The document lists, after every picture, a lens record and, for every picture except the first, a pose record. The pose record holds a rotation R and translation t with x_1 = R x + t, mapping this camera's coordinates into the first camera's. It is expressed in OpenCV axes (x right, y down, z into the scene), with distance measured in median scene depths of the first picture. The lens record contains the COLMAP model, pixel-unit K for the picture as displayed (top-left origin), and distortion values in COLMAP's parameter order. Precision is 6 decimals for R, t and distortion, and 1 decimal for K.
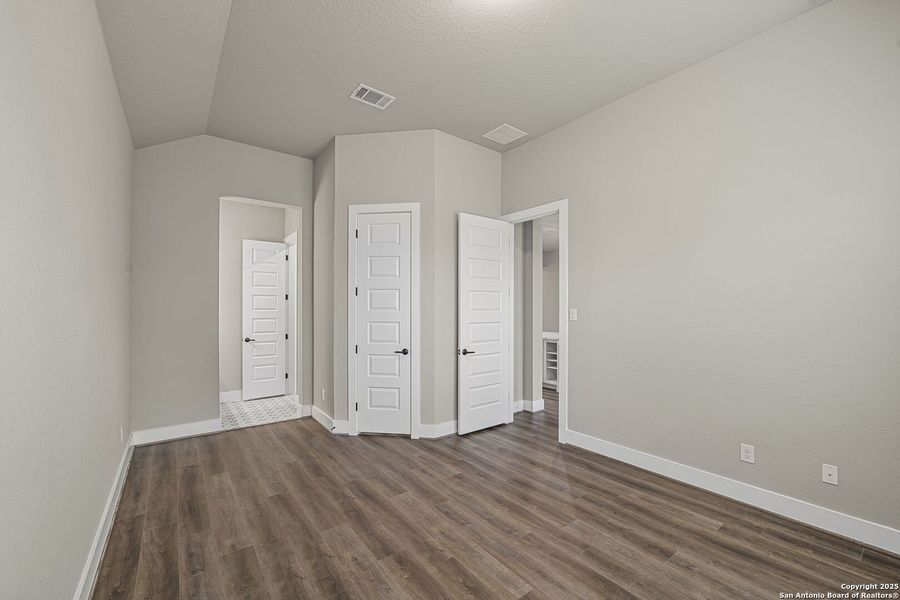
lens RADIAL K [[361.1, 0, 450.8], [0, 361.1, 298.9], [0, 0, 1]] dist [-0.015558, 0.001906]
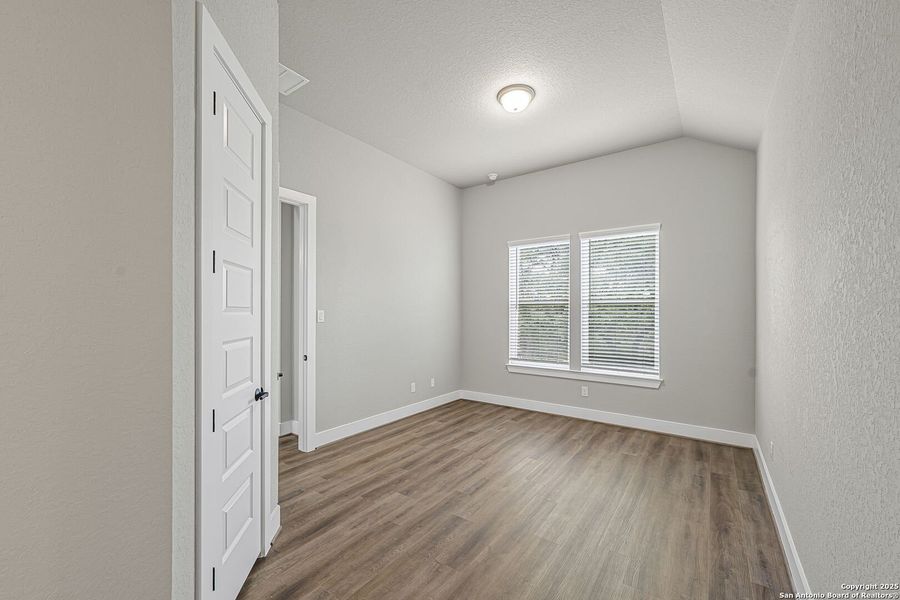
lens RADIAL K [[361.1, 0, 445.8], [0, 361.1, 304.1], [0, 0, 1]] dist [-0.015558, 0.001906]
pose [[-0.275867, 0.021457, 0.960956, -0.936481], [-0.026149, 0.999213, -0.029818, 0.040470], [-0.960840, -0.033354, -0.275089, 1.224018]]
